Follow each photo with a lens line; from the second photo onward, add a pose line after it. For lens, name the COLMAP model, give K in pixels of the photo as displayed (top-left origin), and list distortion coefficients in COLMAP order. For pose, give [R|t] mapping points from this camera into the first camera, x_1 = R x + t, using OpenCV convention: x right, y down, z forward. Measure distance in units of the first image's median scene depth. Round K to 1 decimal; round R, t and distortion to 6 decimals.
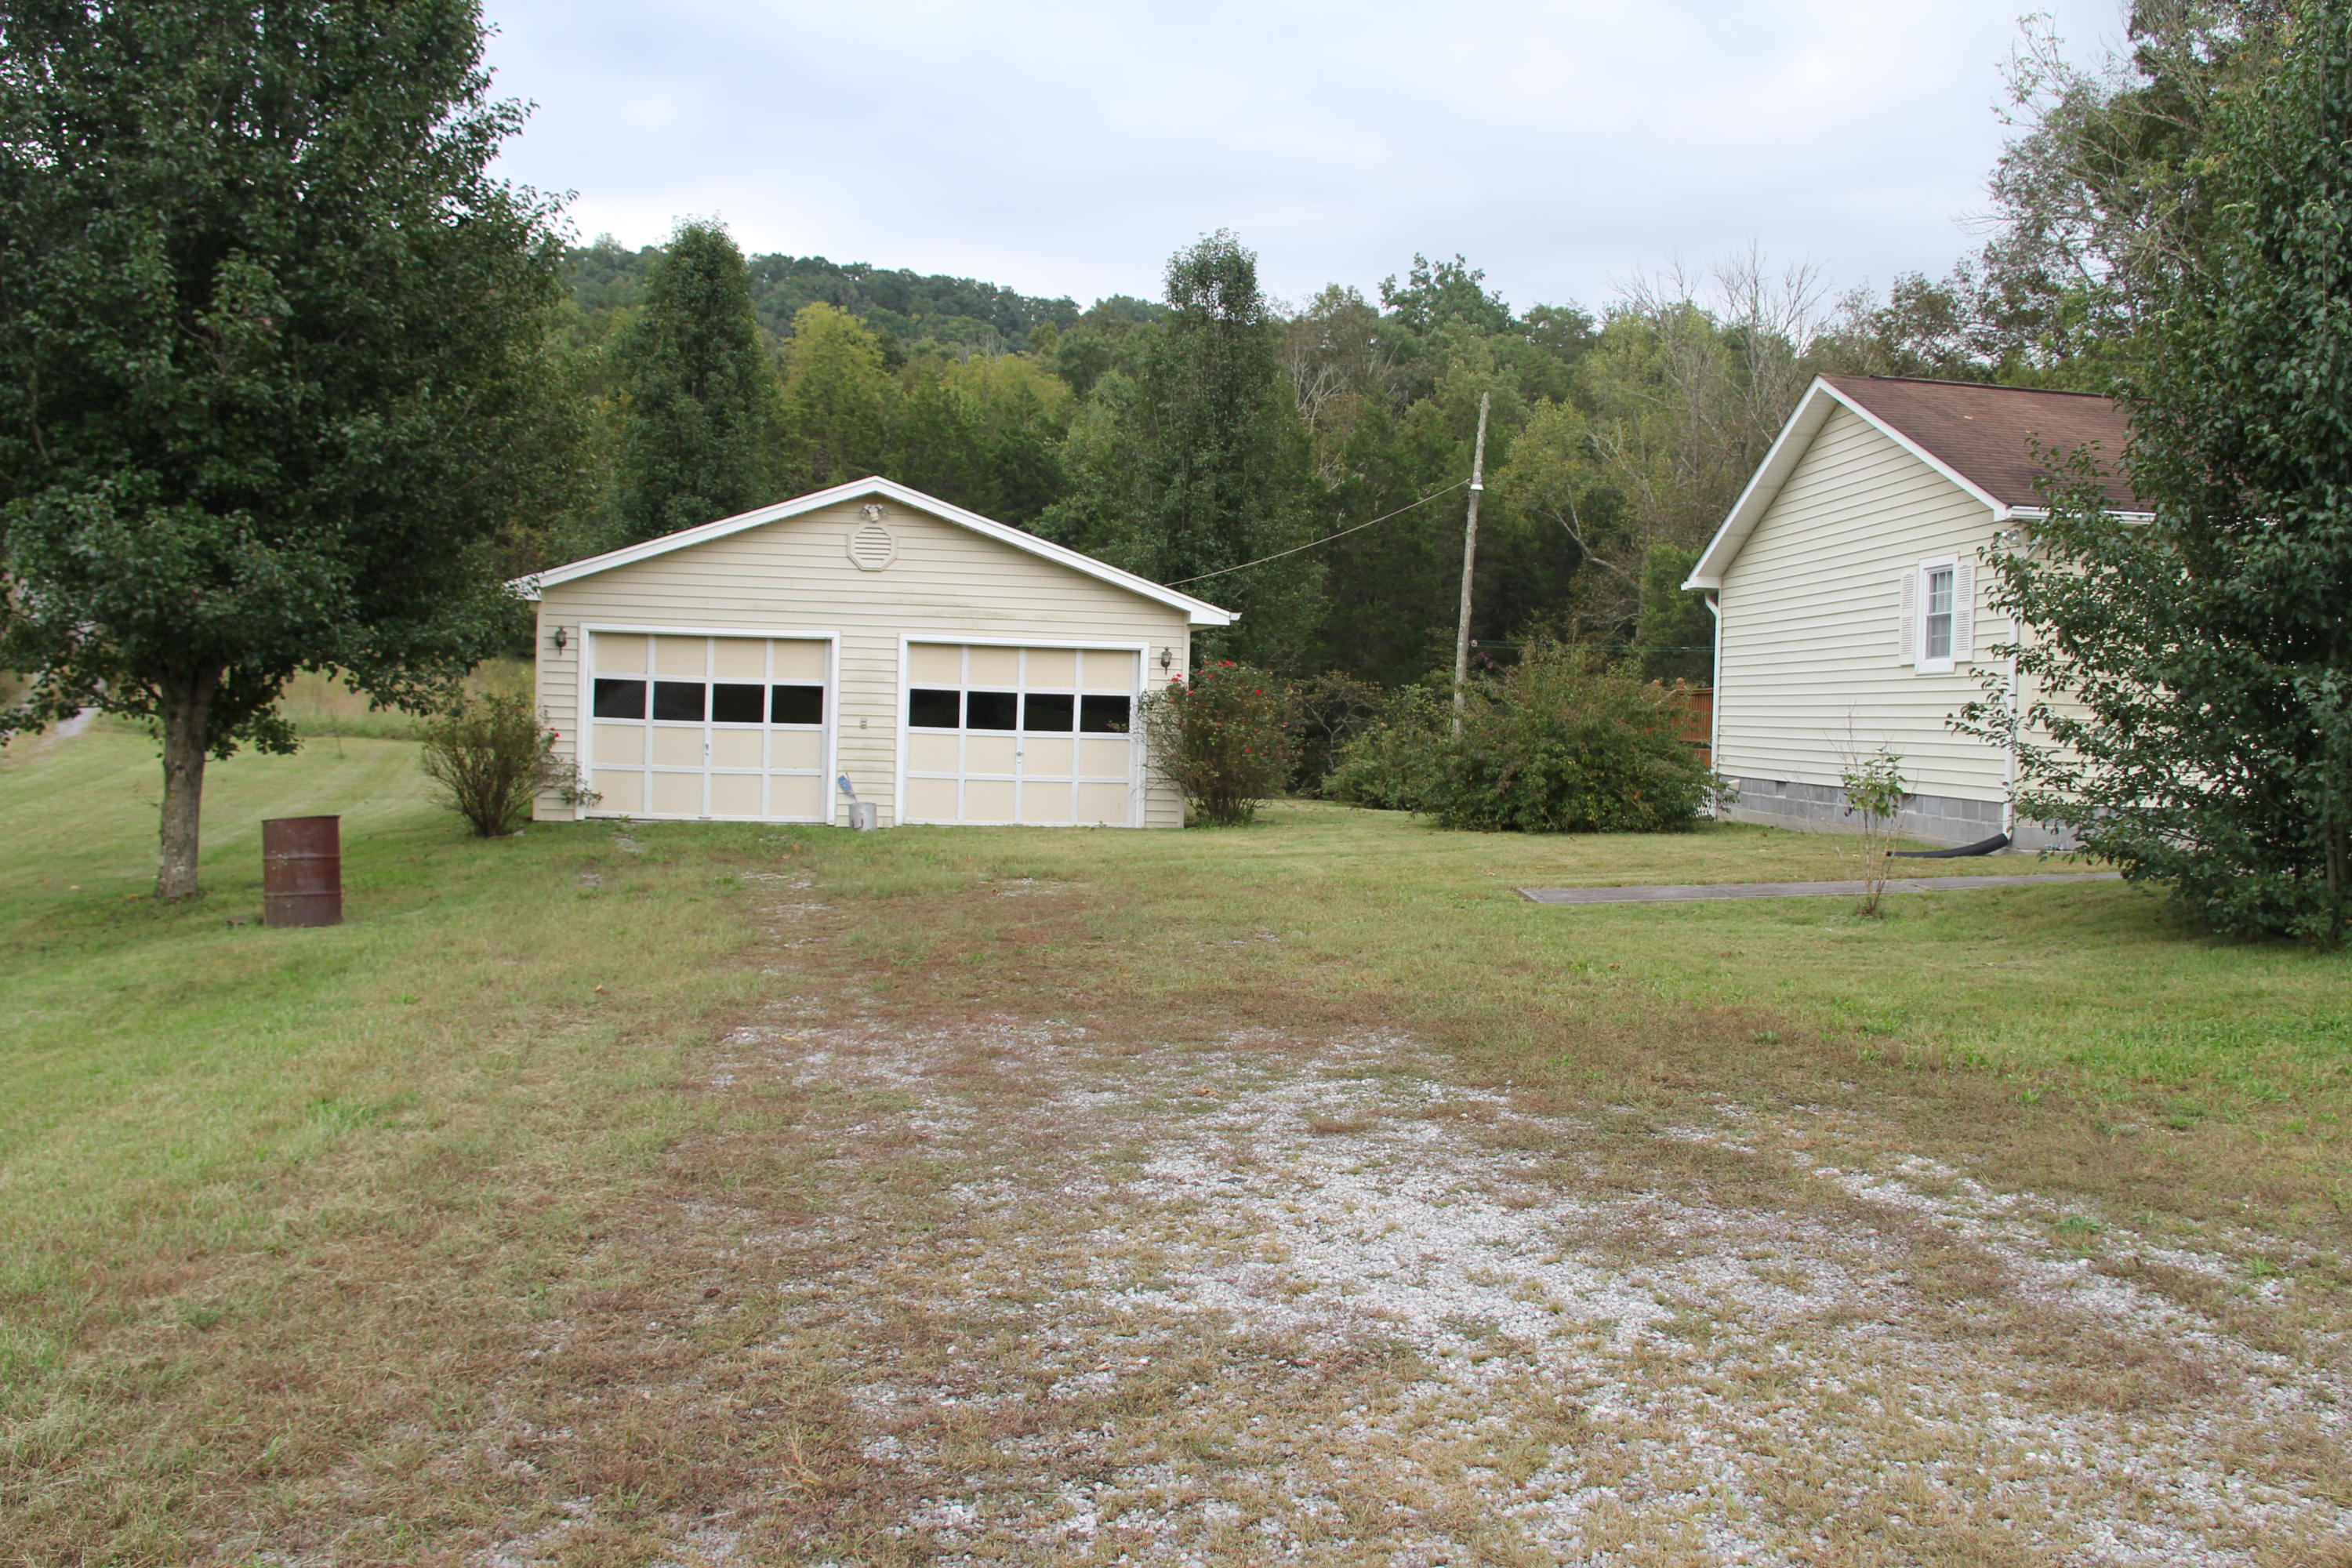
lens RADIAL K [[1949.4, 0, 1220.9], [0, 1949.4, 797.6], [0, 0, 1]] dist [-0.193220, 0.149881]
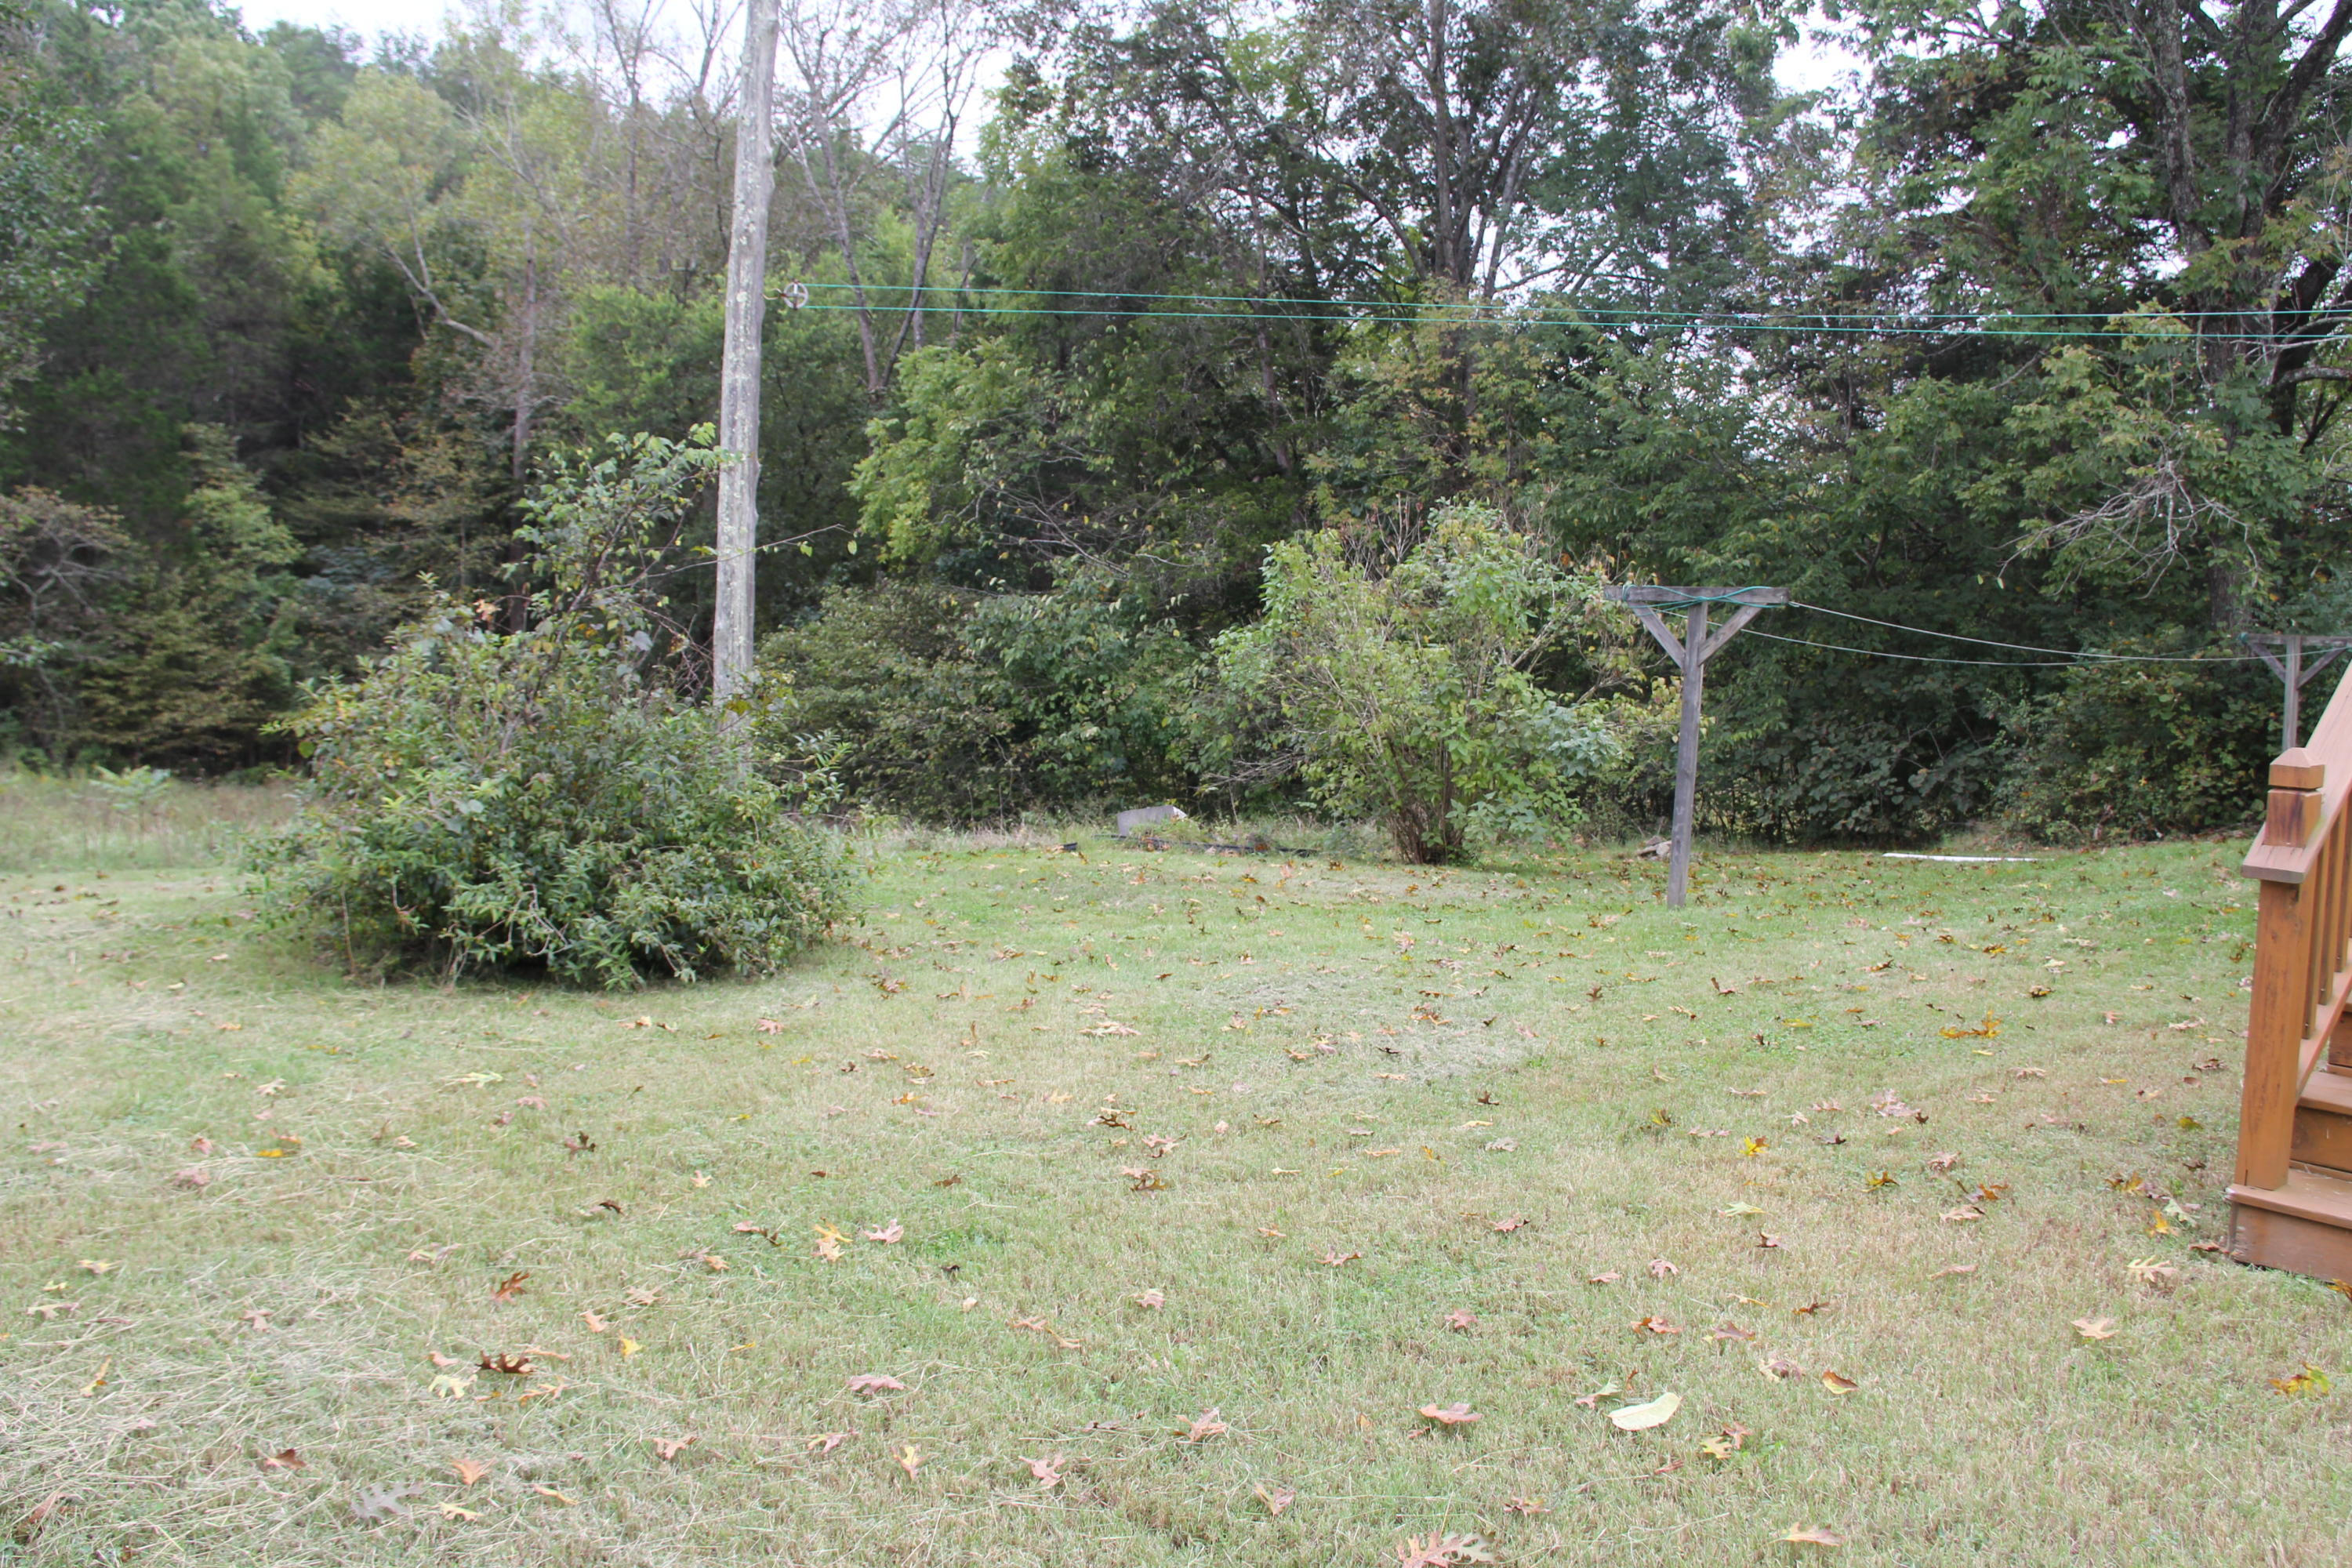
lens RADIAL K [[1949.4, 0, 1220.9], [0, 1949.4, 797.6], [0, 0, 1]] dist [-0.193220, 0.149881]
pose [[0.798123, -0.074134, 0.597916, 0.005644], [0.022659, 0.995392, 0.093170, -0.014444], [-0.602068, -0.060813, 0.796125, 0.313556]]
